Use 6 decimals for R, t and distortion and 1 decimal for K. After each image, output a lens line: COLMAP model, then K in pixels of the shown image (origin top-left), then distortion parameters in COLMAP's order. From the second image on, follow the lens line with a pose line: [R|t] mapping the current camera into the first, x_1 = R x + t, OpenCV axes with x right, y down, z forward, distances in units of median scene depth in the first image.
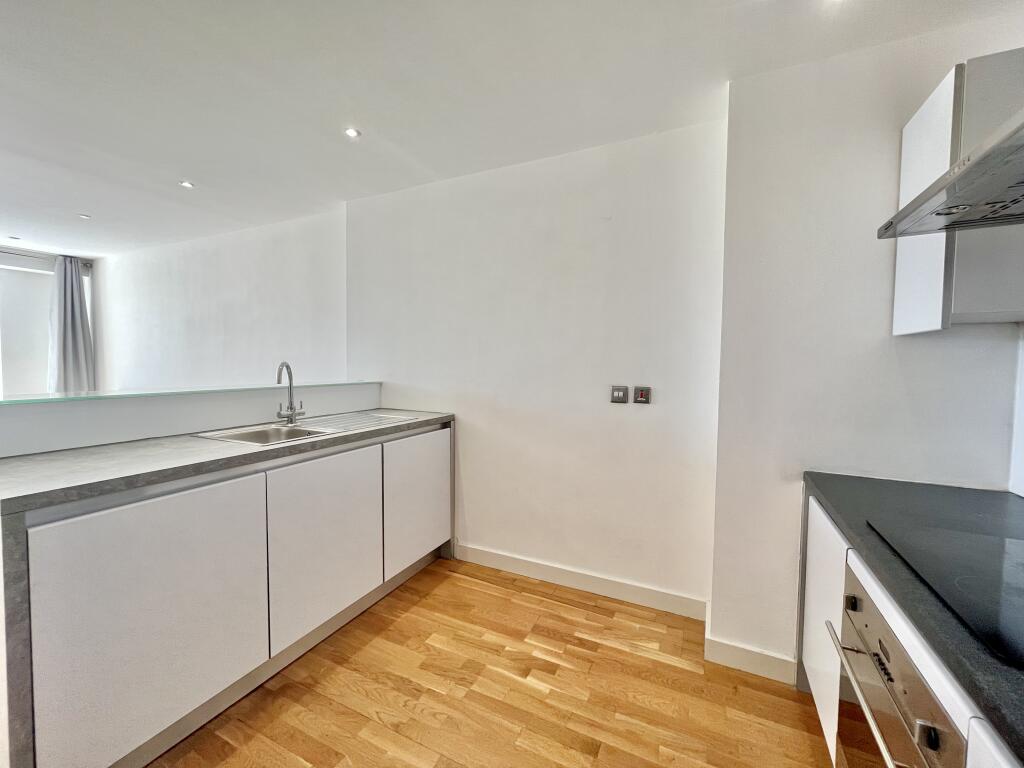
lens RADIAL K [[412.9, 0, 513.8], [0, 412.9, 387.4], [0, 0, 1]] dist [-0.000265, -0.000375]
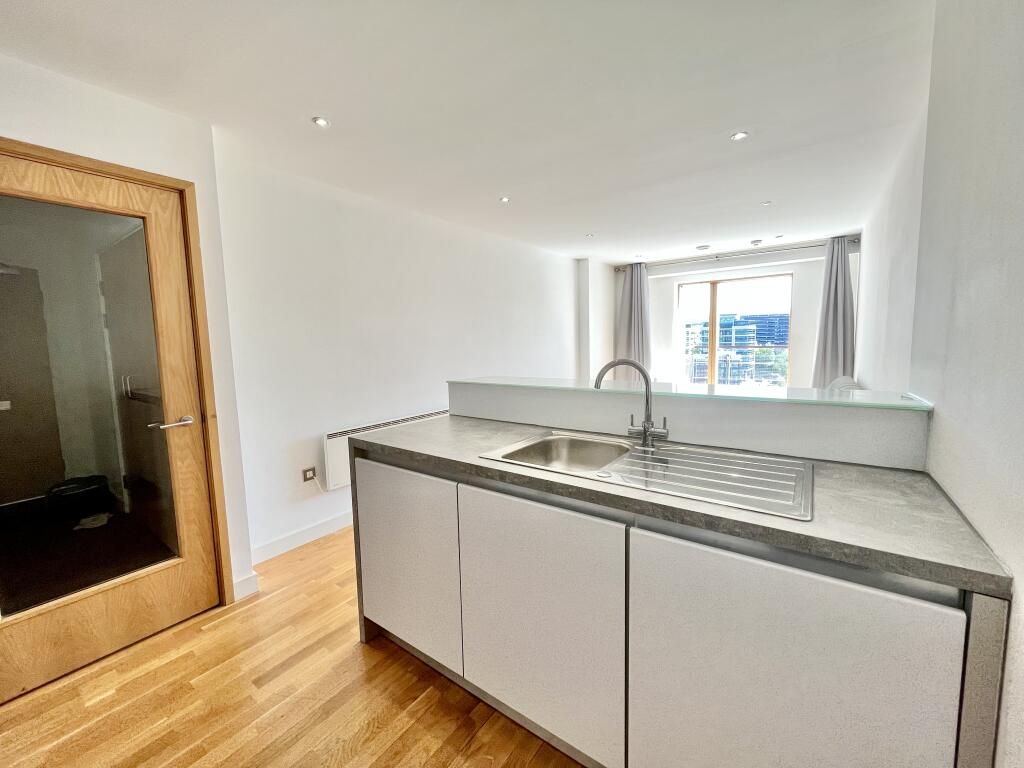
lens RADIAL K [[412.9, 0, 516.0], [0, 412.9, 376.2], [0, 0, 1]] dist [-0.000265, -0.000375]
pose [[-0.171207, 0.088166, -0.981282, 0.182795], [-0.043727, 0.994327, 0.096967, -0.087810], [0.984264, 0.059510, -0.166380, 0.892486]]
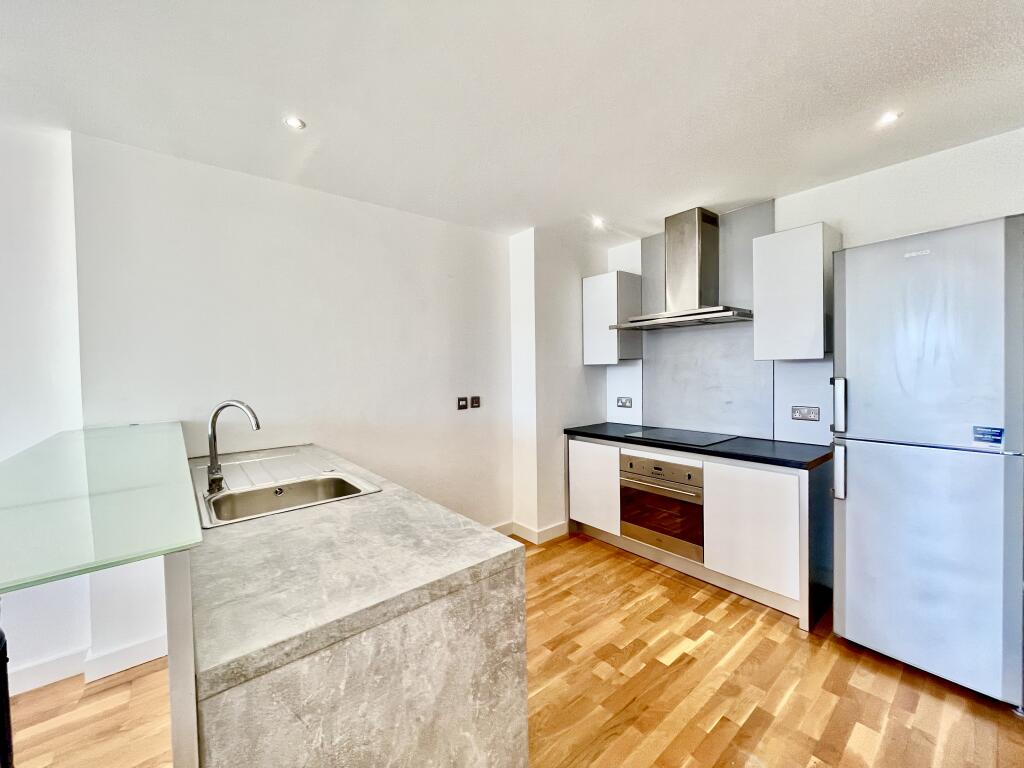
lens RADIAL K [[412.9, 0, 515.8], [0, 412.9, 379.1], [0, 0, 1]] dist [-0.000265, -0.000375]
pose [[0.406865, -0.037425, 0.912721, -0.957857], [0.081475, 0.996665, 0.004548, -0.057025], [-0.909848, 0.072513, 0.408558, 0.248912]]
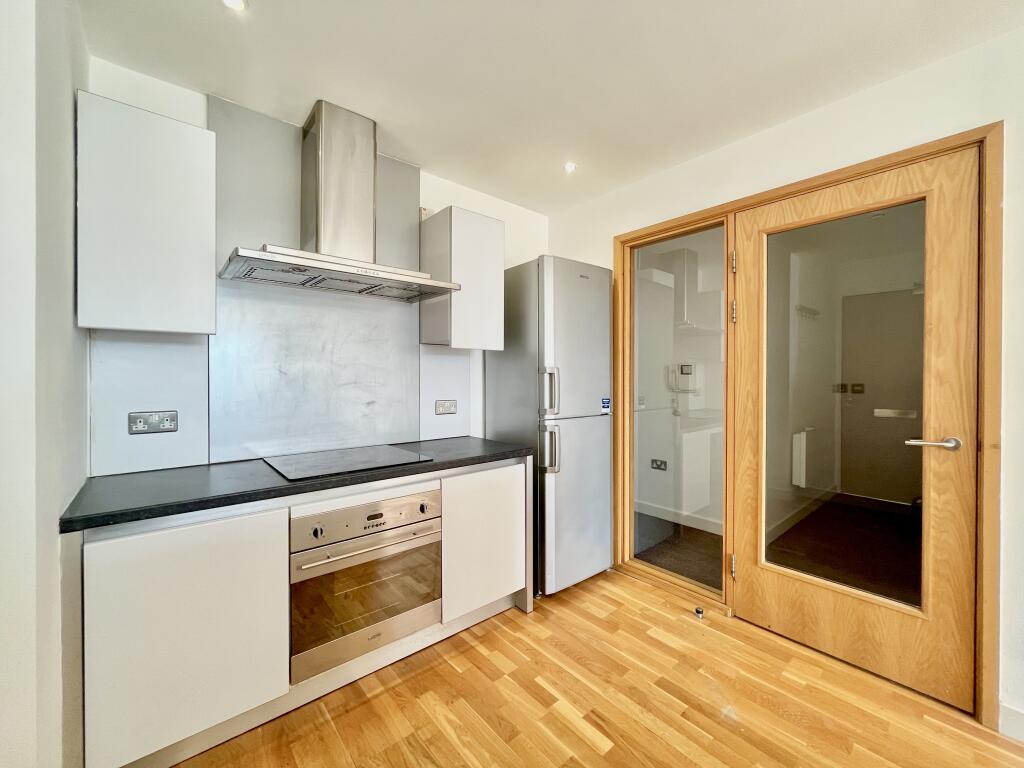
lens RADIAL K [[412.9, 0, 513.4], [0, 412.9, 379.4], [0, 0, 1]] dist [-0.000265, -0.000375]
pose [[-0.919569, -0.011244, 0.392767, -0.171611], [0.018130, 0.997312, 0.071000, -0.041225], [-0.392509, 0.072410, -0.916893, 0.955000]]
